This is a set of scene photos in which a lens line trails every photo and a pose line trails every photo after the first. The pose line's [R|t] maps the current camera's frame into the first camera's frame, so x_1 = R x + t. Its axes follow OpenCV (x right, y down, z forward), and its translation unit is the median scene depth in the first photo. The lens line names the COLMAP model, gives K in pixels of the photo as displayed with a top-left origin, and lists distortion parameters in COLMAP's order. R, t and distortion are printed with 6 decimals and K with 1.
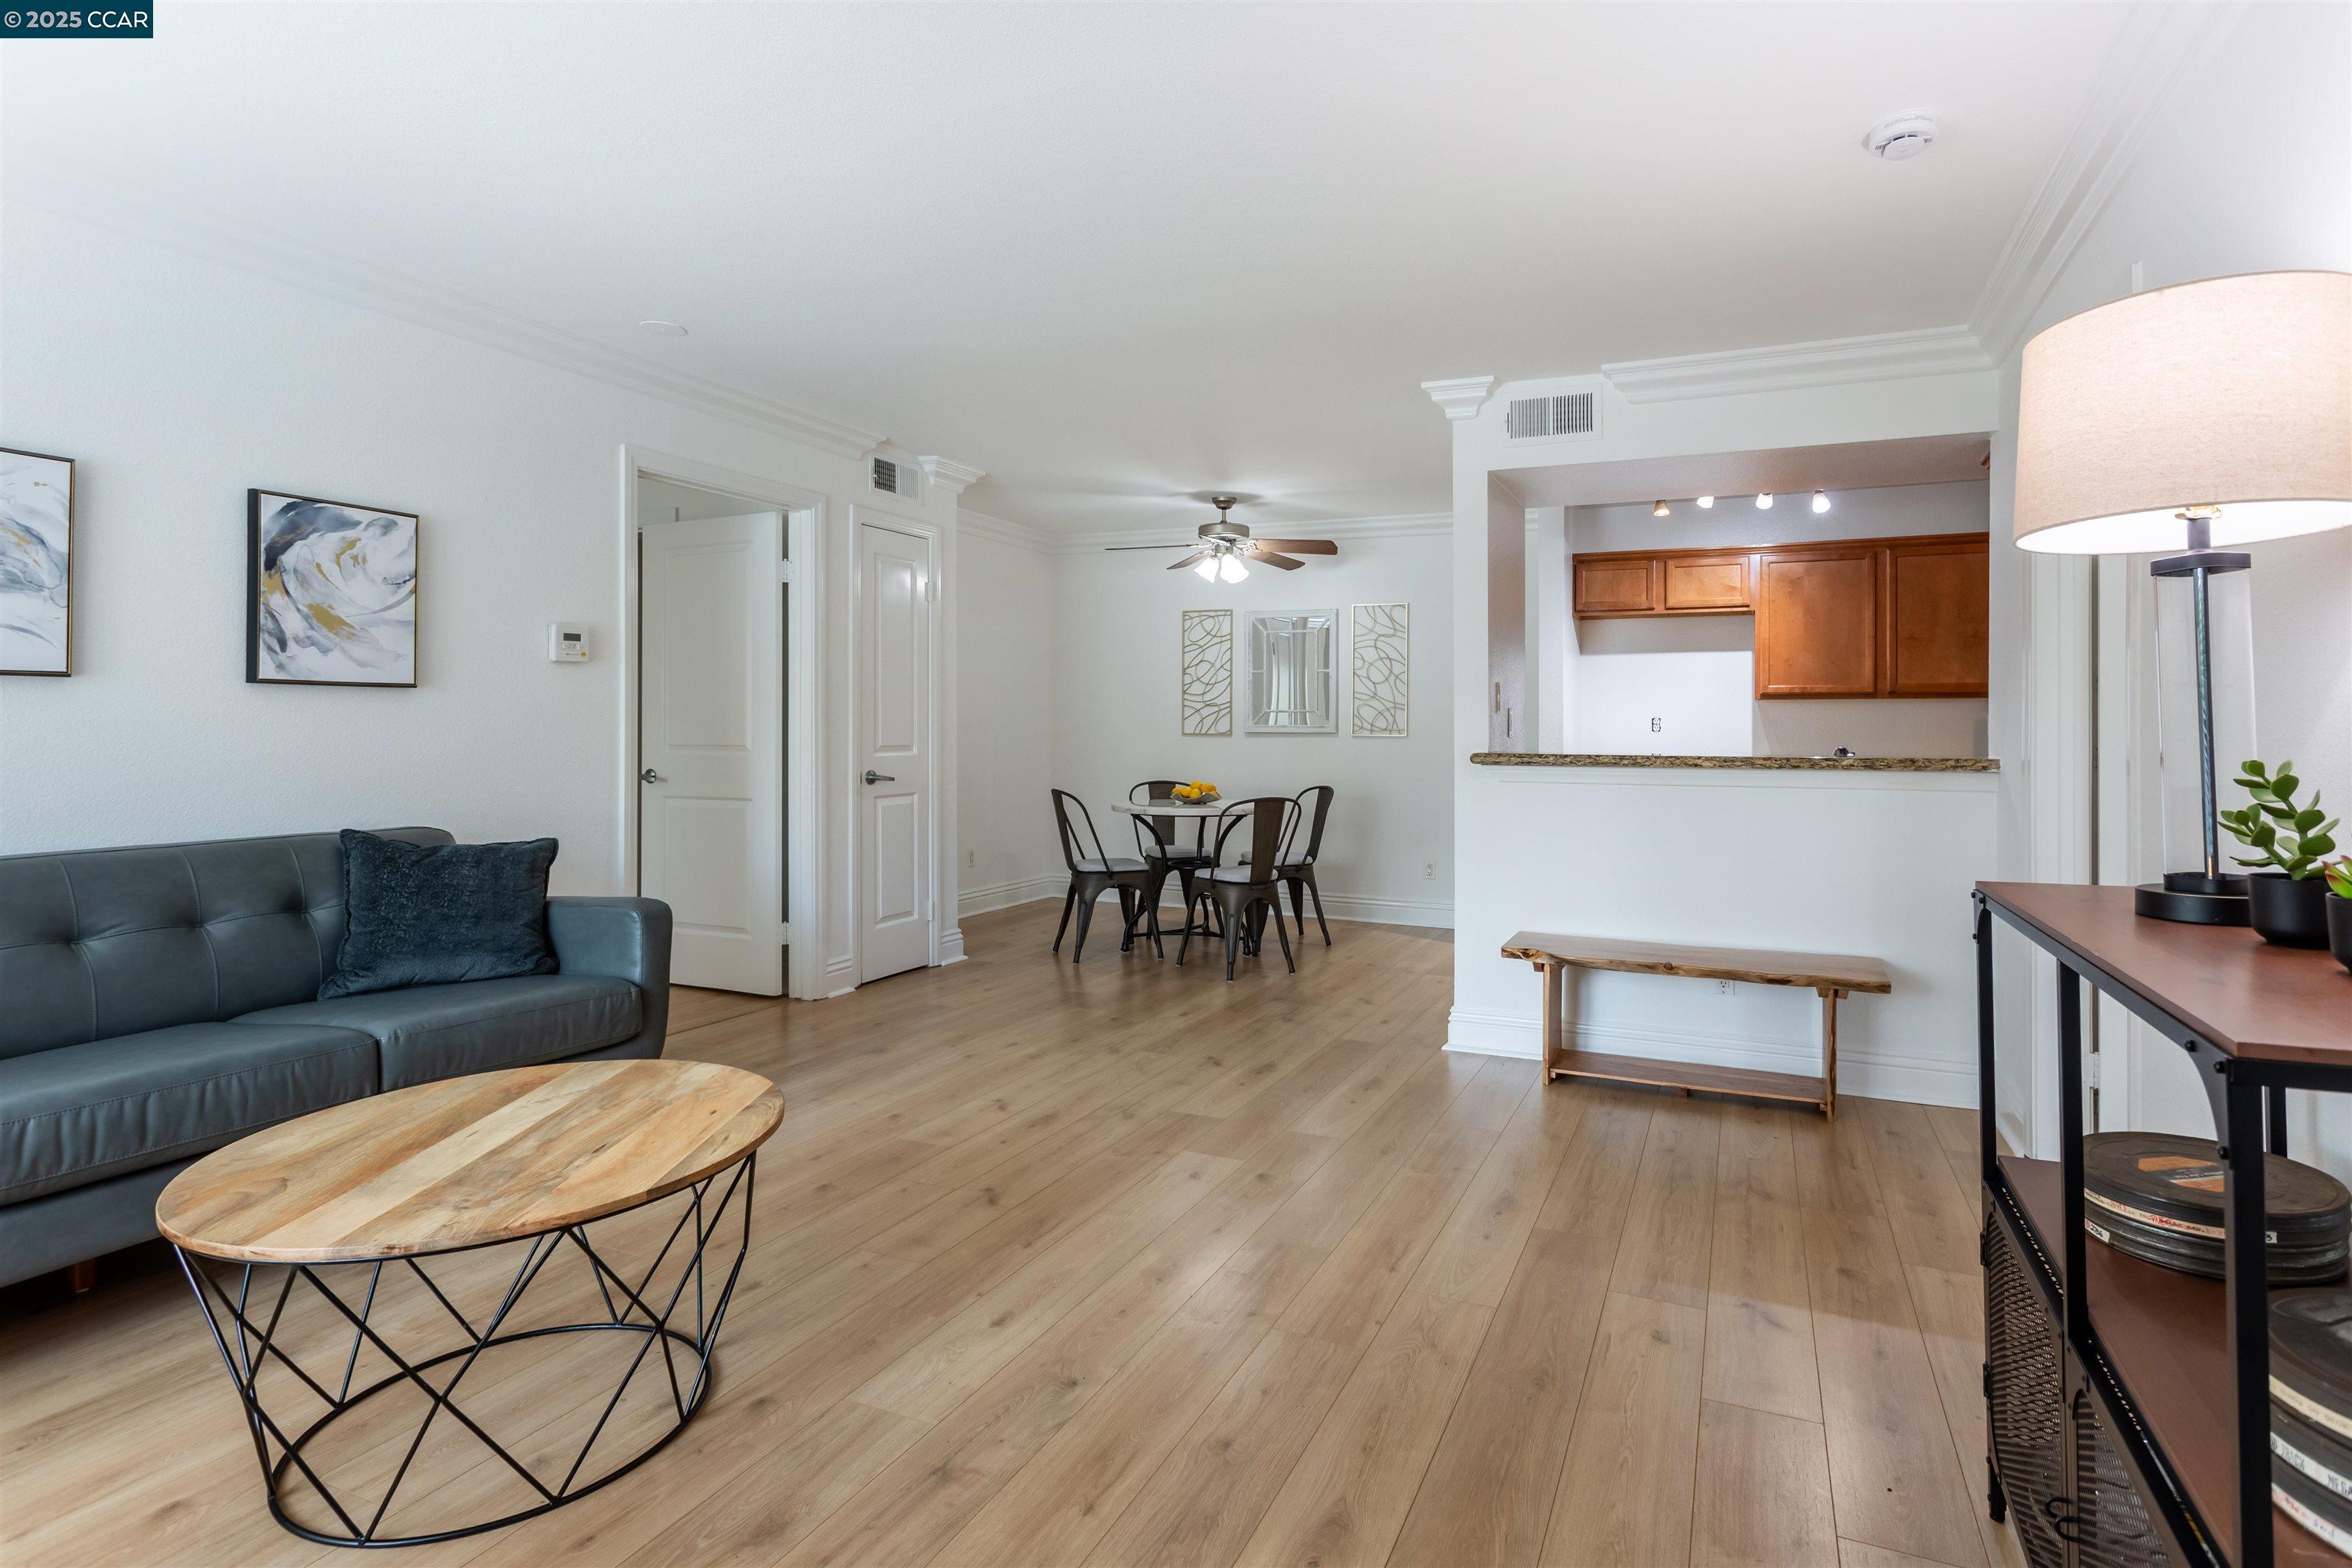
lens RADIAL K [[1155.1, 0, 1257.0], [0, 1155.1, 714.2], [0, 0, 1]] dist [0.001696, 0.001405]
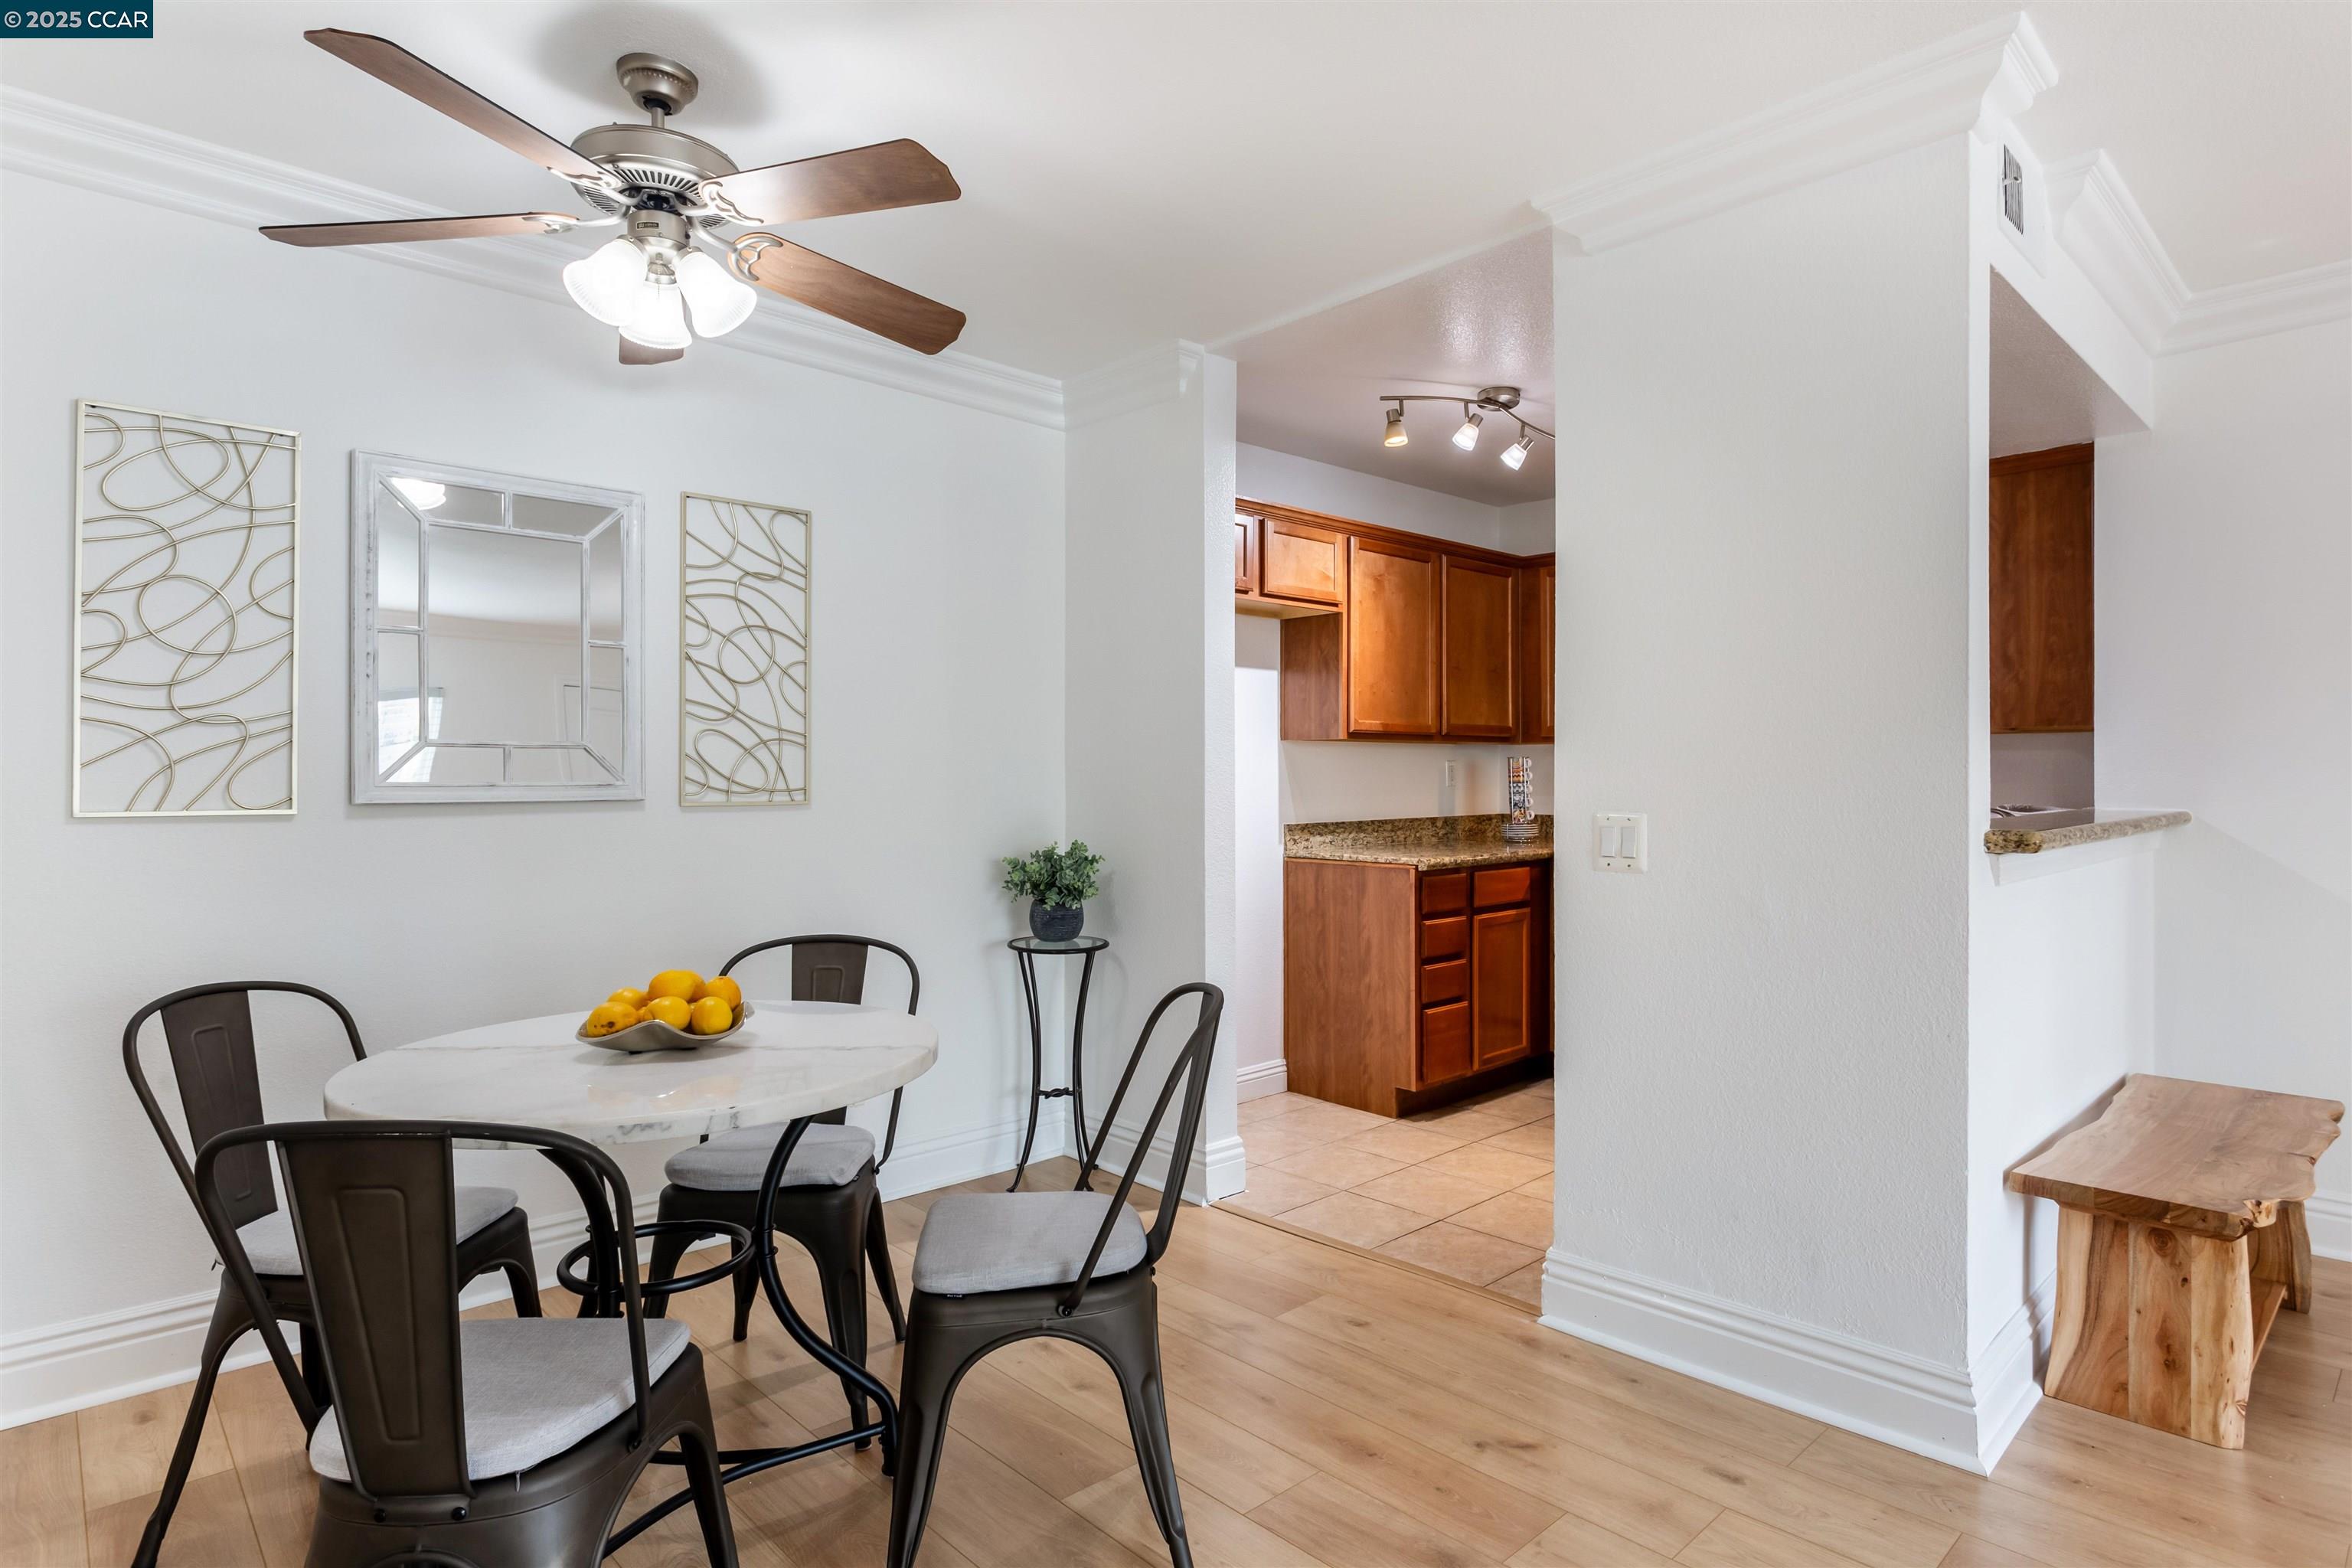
lens RADIAL K [[1245.3, 0, 1184.7], [0, 1245.3, 765.2], [0, 0, 1]] dist [-0.001138, 0.001392]
pose [[0.408052, 0.002772, 0.912954, -0.539071], [-0.002968, 0.999994, -0.001710, 0.008929], [-0.912954, -0.002012, 0.408058, 1.385867]]
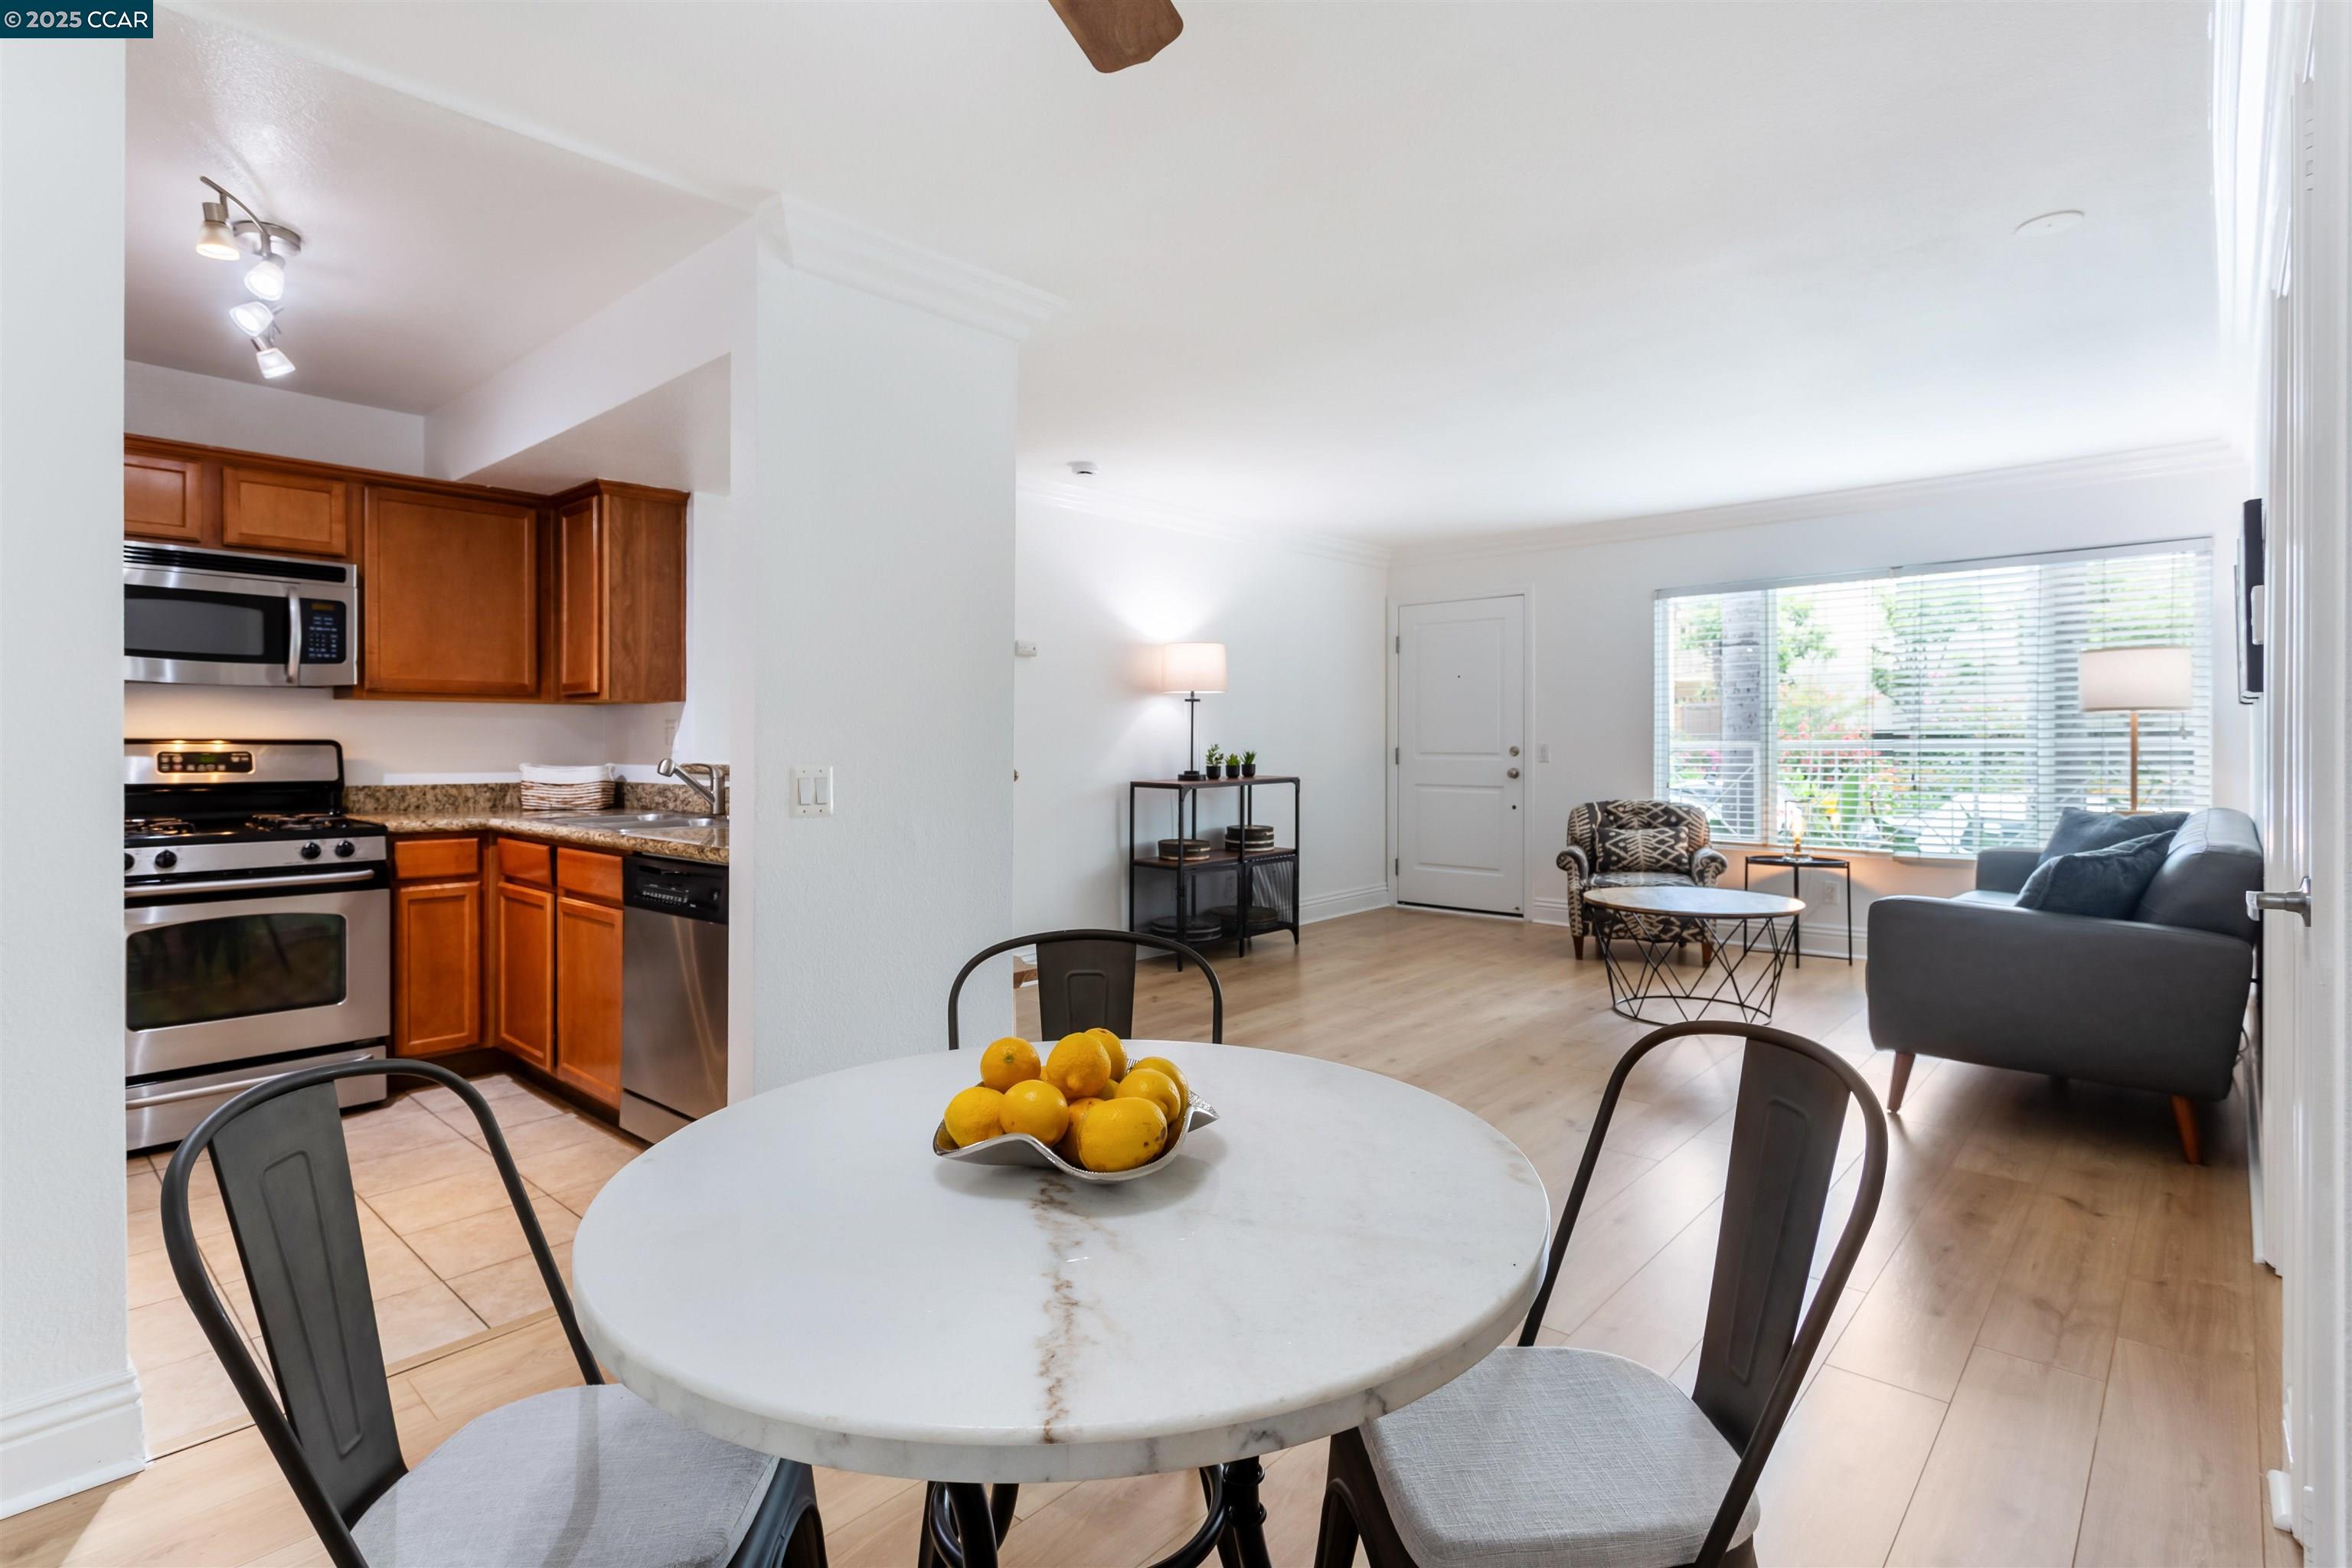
lens RADIAL K [[1155.1, 0, 1152.0], [0, 1155.1, 749.6], [0, 0, 1]] dist [0.001696, 0.001405]
pose [[-0.938551, -0.003760, 0.345120, -0.215415], [-0.004546, 0.999989, -0.001469, 0.026548], [-0.345110, -0.002948, -0.938558, 2.195139]]
